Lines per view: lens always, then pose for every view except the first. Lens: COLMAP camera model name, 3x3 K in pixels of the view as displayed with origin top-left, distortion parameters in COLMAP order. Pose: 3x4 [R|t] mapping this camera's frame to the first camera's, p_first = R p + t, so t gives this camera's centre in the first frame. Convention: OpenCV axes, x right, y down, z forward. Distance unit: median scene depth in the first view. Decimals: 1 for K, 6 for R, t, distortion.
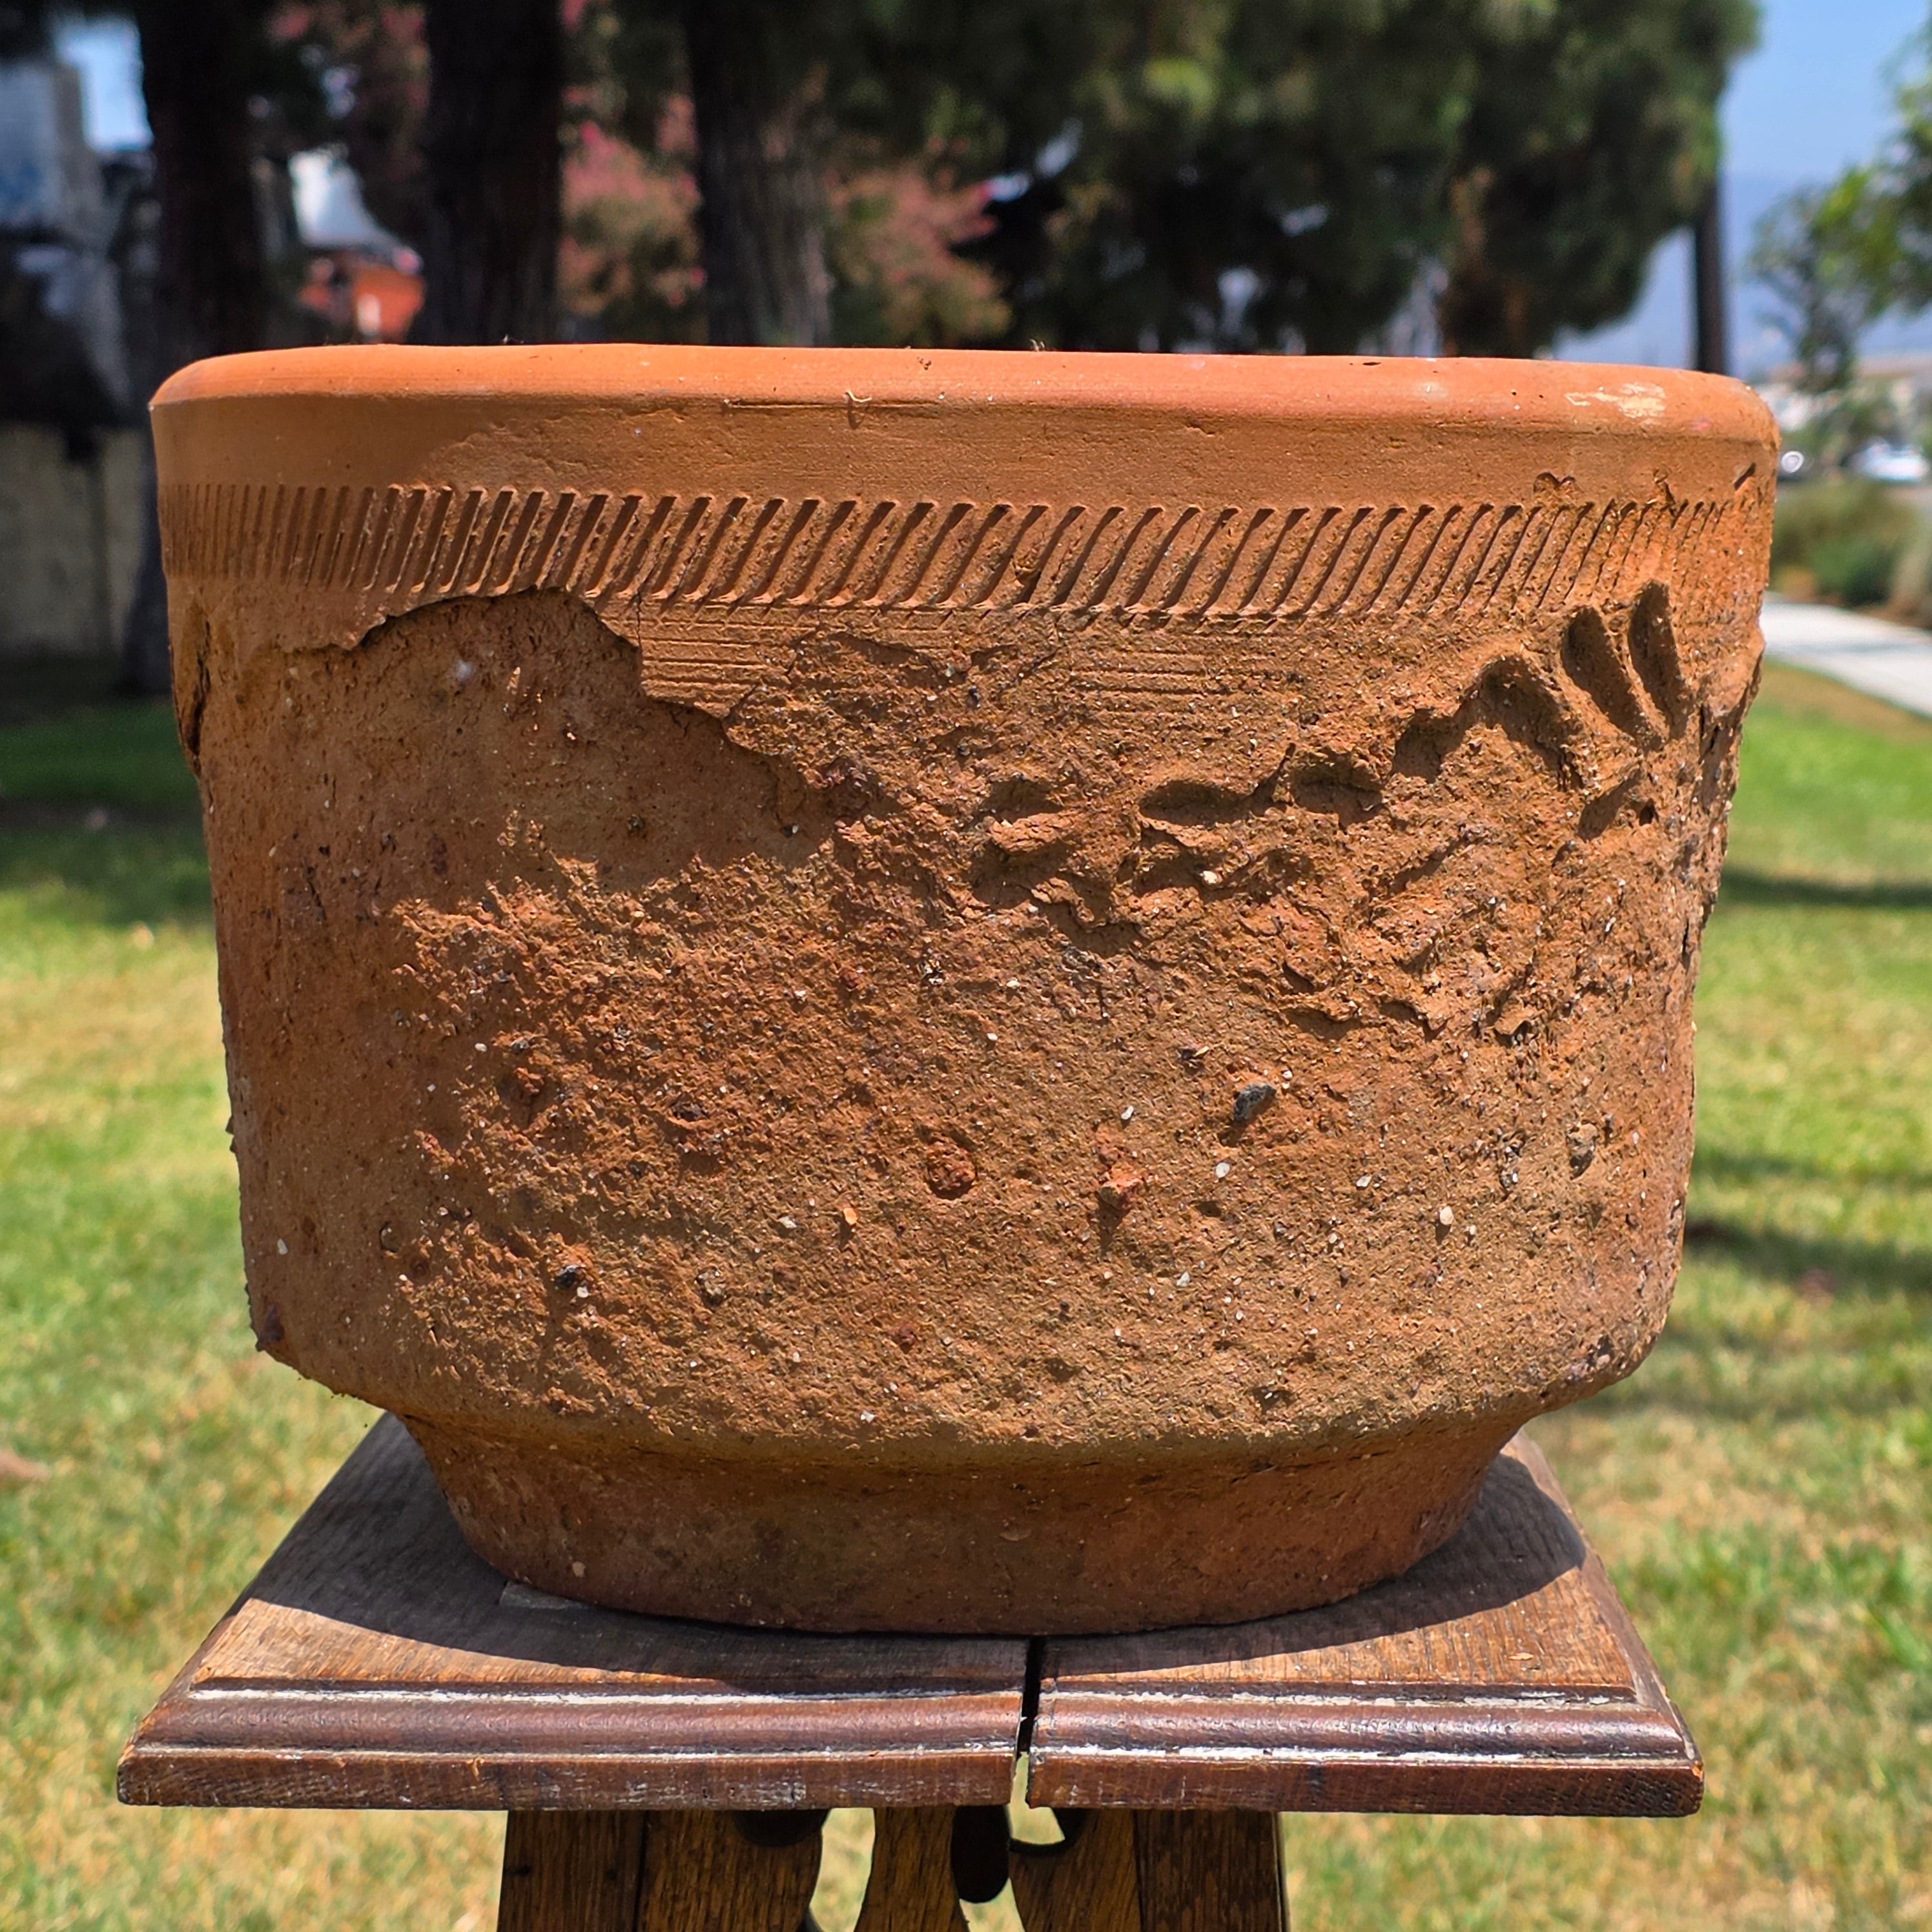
lens RADIAL K [[4885.7, 0, 937.9], [0, 4885.7, 886.3], [0, 0, 1]] dist [0.181481, 0.000000]
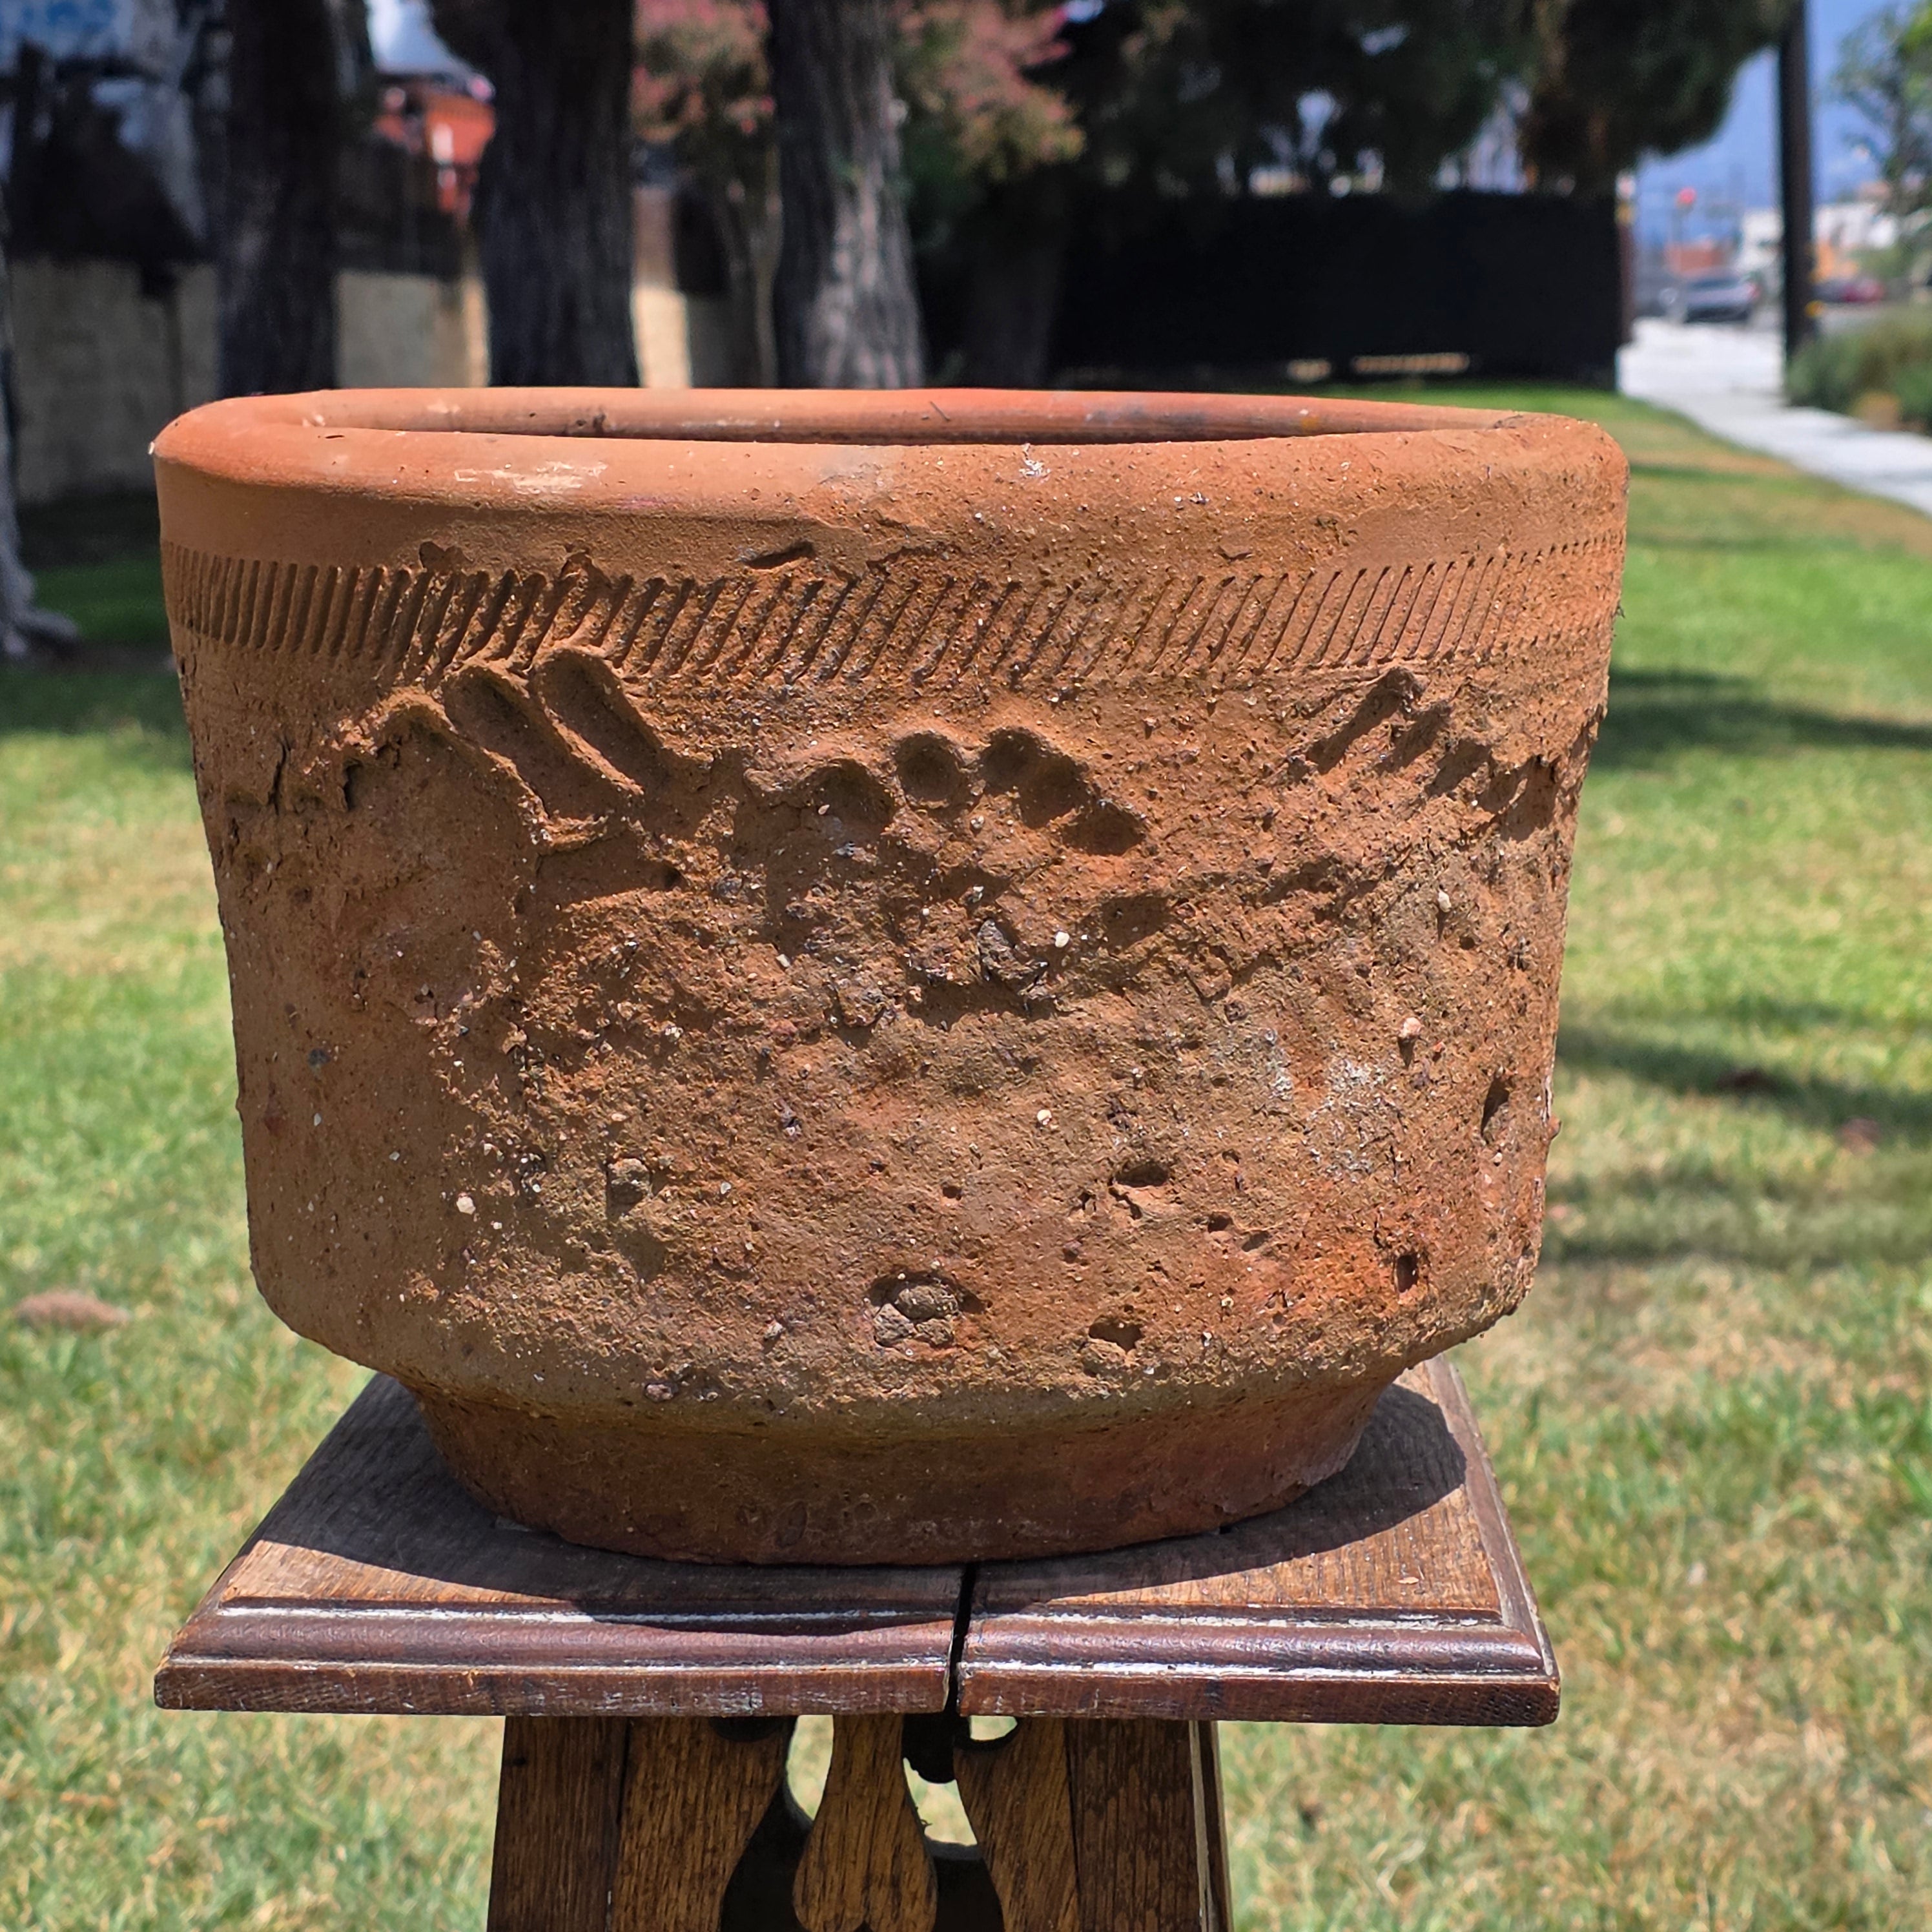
lens RADIAL K [[4885.7, 0, 869.2], [0, 4885.7, 945.9], [0, 0, 1]] dist [0.181481, 0.000000]
pose [[0.999548, -0.000723, -0.030070, 0.031215], [0.002160, 0.998855, 0.047782, -0.041874], [0.030001, -0.047826, 0.998405, -0.112946]]
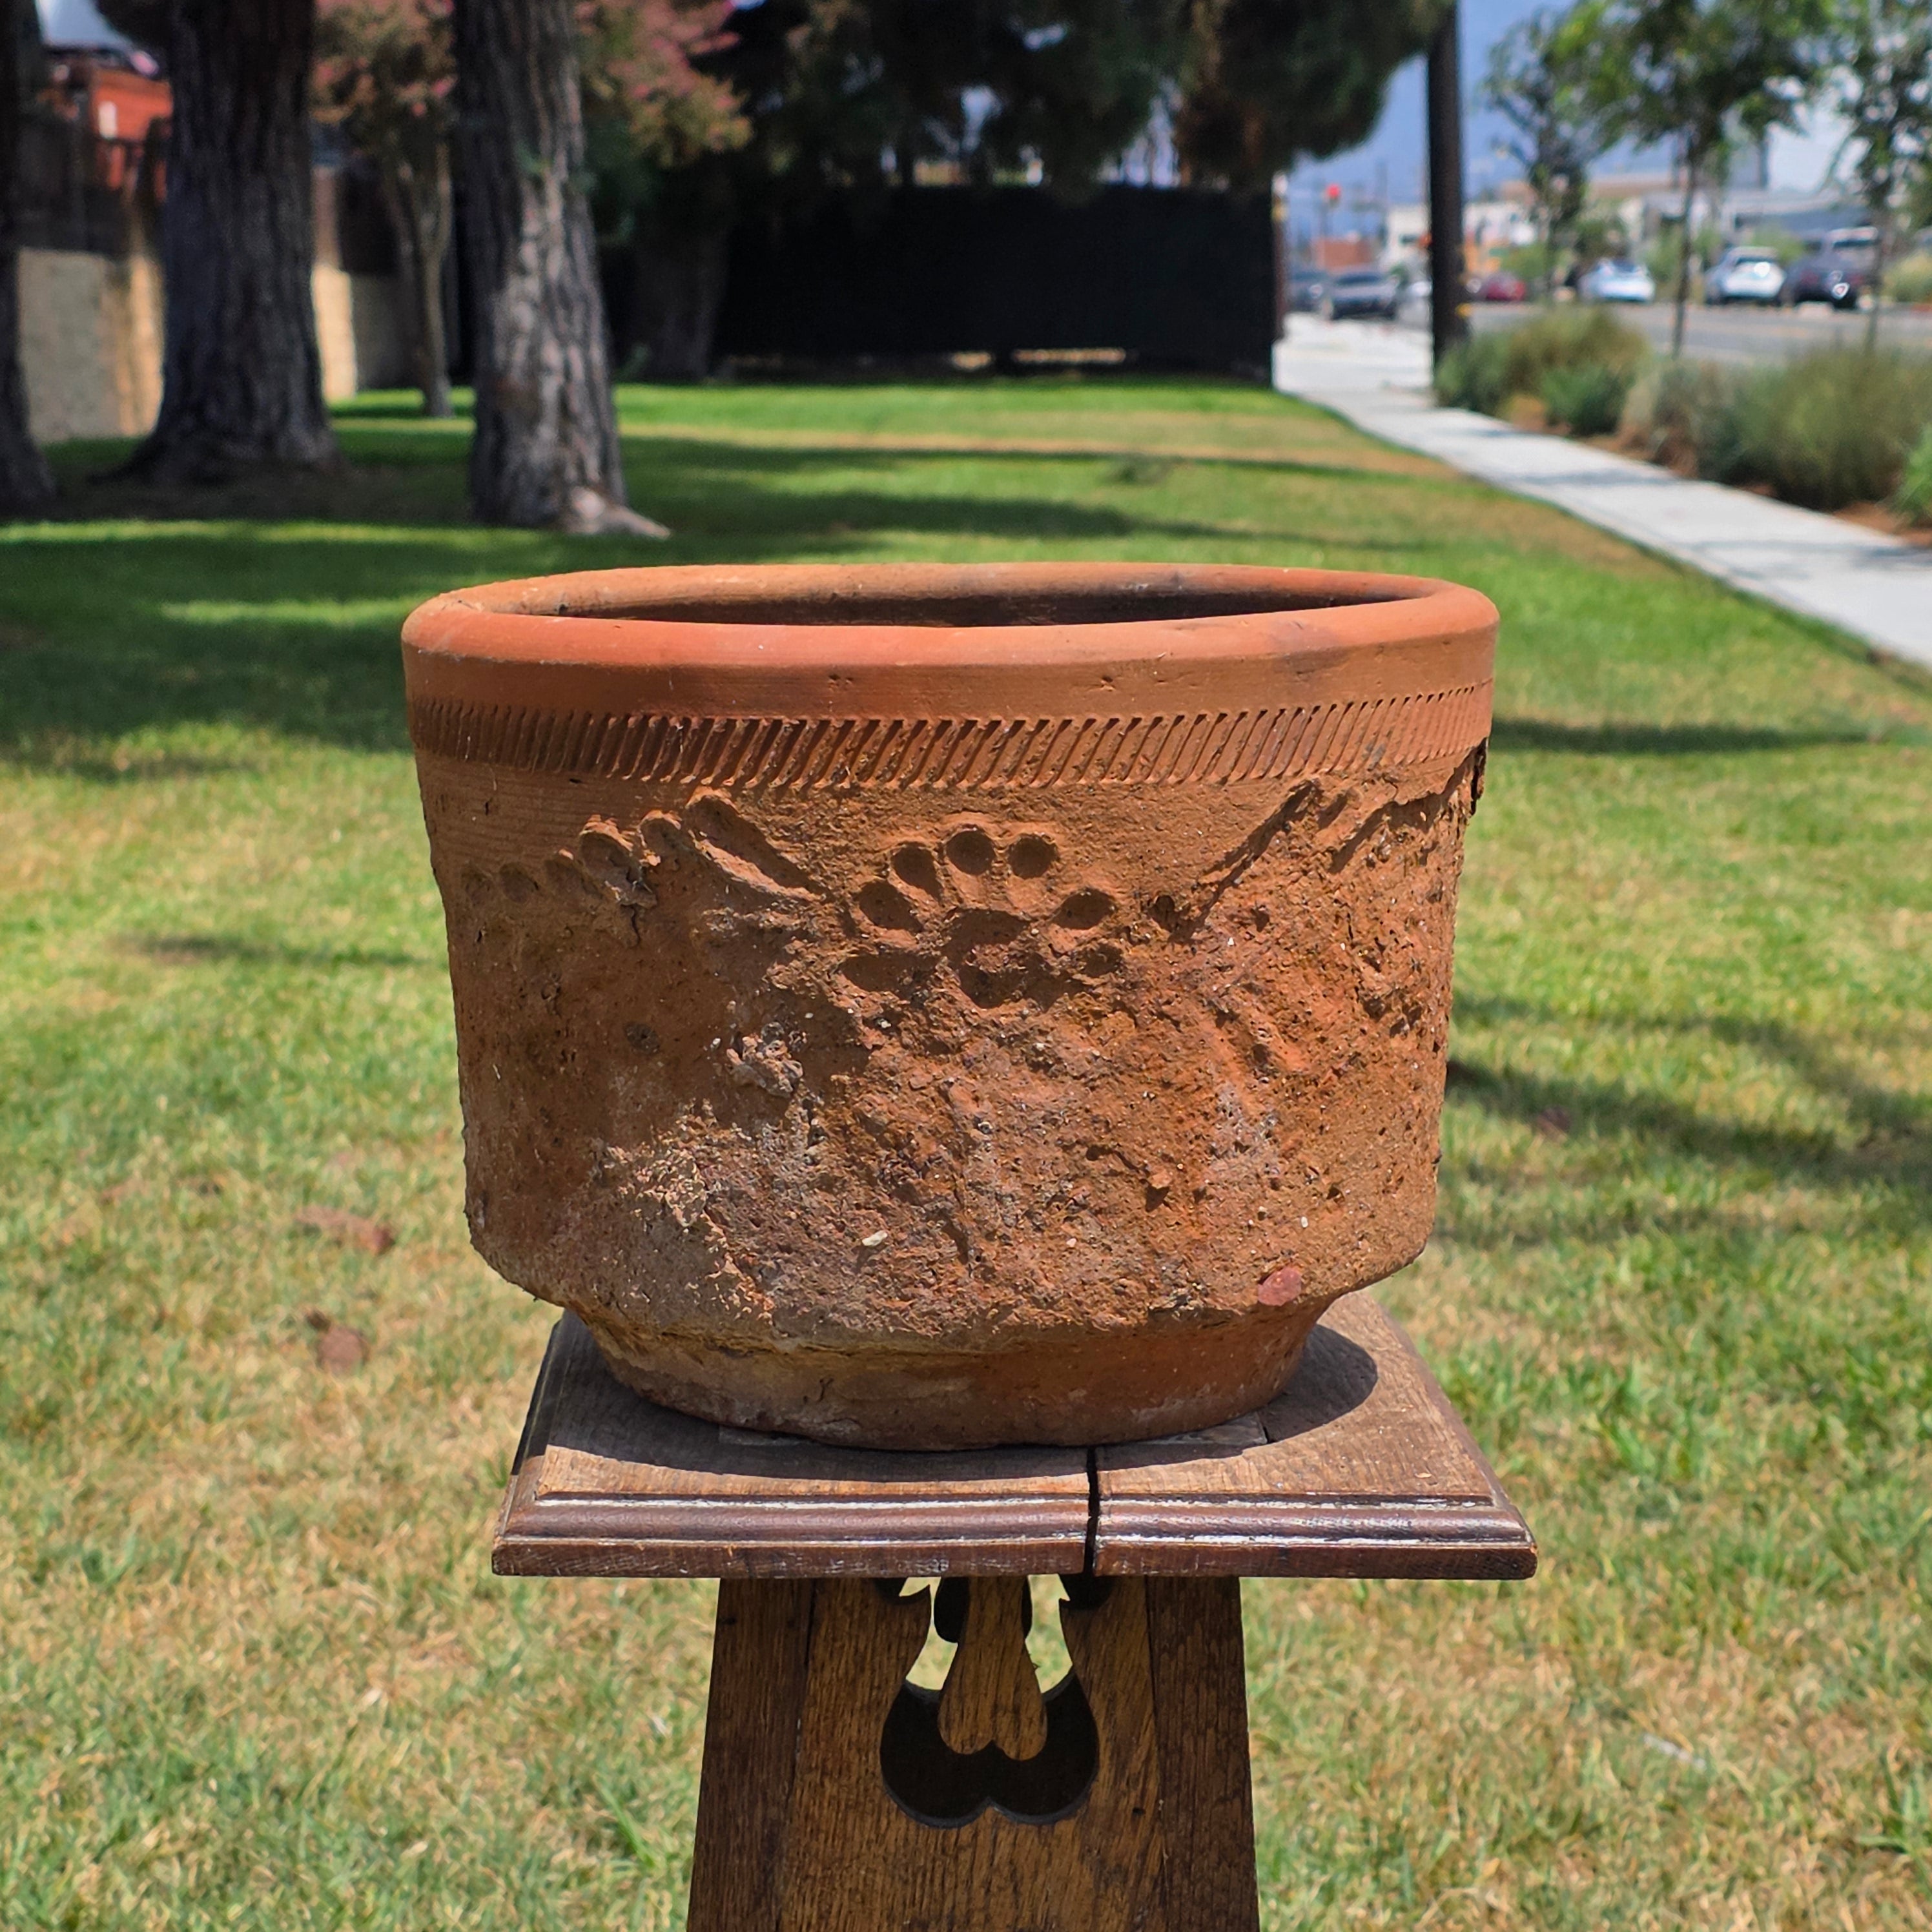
lens RADIAL K [[4885.7, 0, 900.7], [0, 4885.7, 933.3], [0, 0, 1]] dist [0.181481, 0.000000]
pose [[0.998849, 0.002079, 0.047923, -0.112876], [-0.004460, 0.998757, 0.049635, -0.084732], [-0.047760, -0.049791, 0.997617, -0.491864]]
